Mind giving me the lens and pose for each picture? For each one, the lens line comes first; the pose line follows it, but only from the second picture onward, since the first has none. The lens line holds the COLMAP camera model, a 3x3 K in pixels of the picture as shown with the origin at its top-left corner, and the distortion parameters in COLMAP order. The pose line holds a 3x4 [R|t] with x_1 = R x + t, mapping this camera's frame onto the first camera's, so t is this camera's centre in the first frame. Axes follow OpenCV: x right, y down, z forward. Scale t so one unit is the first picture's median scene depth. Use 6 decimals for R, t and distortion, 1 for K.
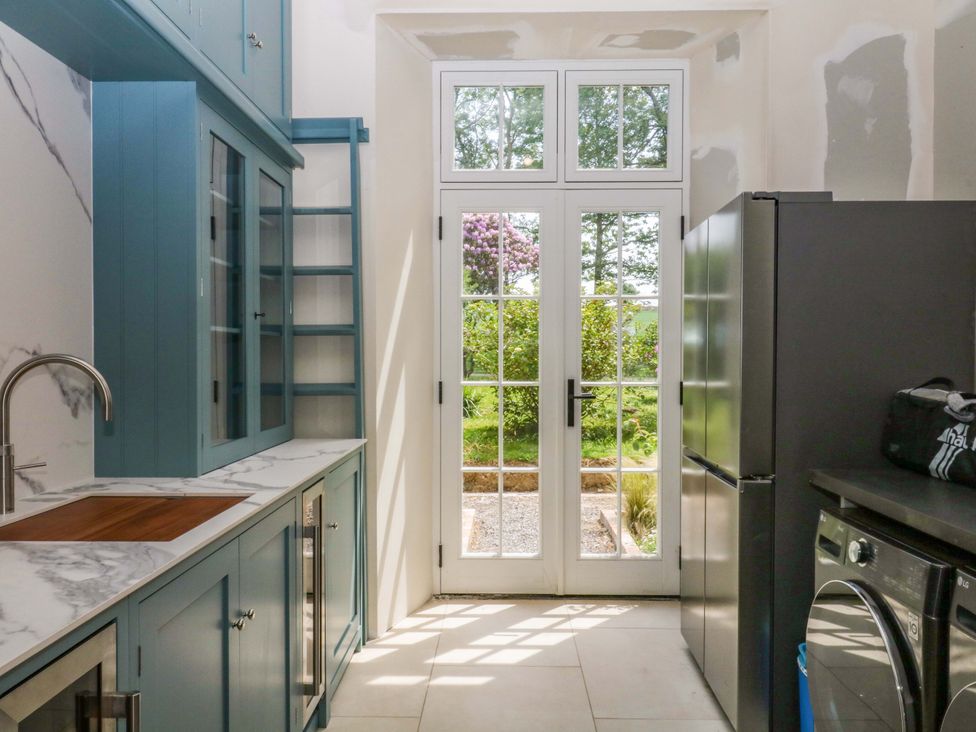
lens RADIAL K [[787.0, 0, 488.0], [0, 787.0, 366.0], [0, 0, 1]] dist [0.042757, -0.070533]
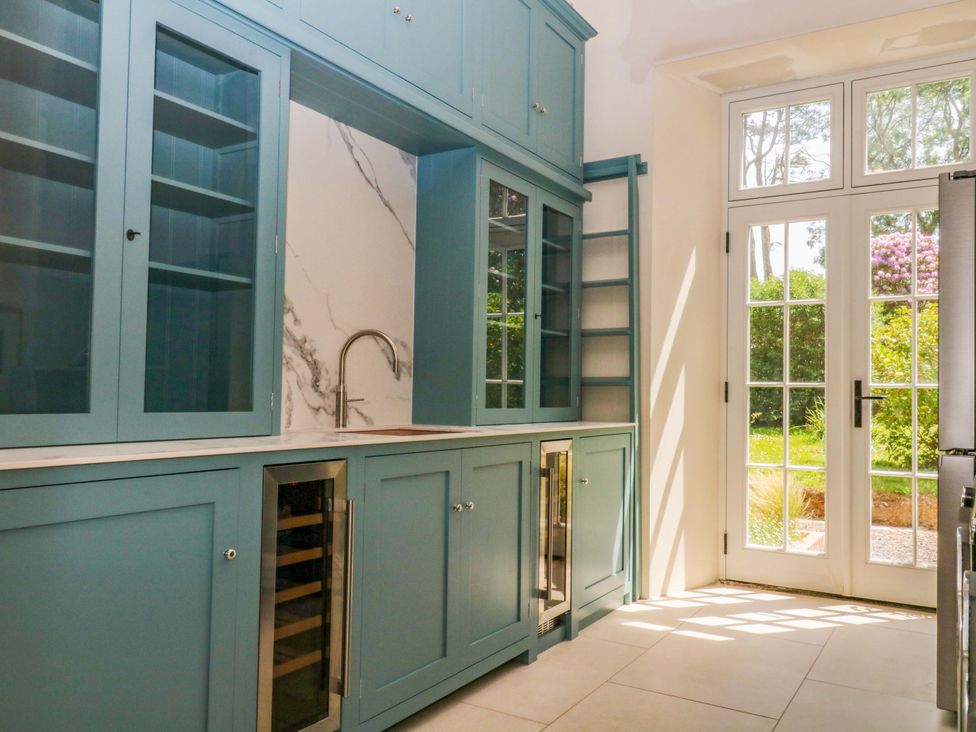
lens RADIAL K [[787.0, 0, 488.0], [0, 787.0, 366.0], [0, 0, 1]] dist [0.042757, -0.070533]
pose [[0.862312, -0.004722, -0.506356, 0.246511], [-0.023639, 0.998491, -0.049568, 0.070376], [0.505826, 0.054713, 0.860899, -0.127459]]
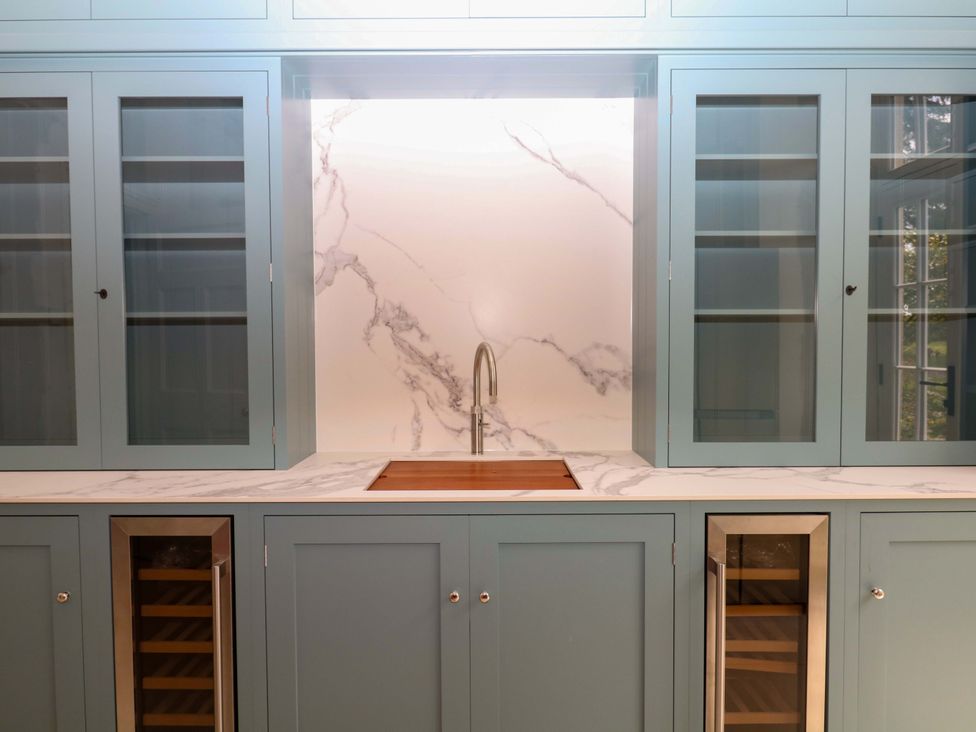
lens RADIAL K [[625.8, 0, 488.0], [0, 625.8, 366.0], [0, 0, 1]] dist [0.003250, -0.000446]
pose [[0.019870, 0.034722, -0.999199, 0.268610], [-0.011299, 0.999341, 0.034502, -0.005778], [0.999739, 0.010605, 0.020249, 0.529022]]
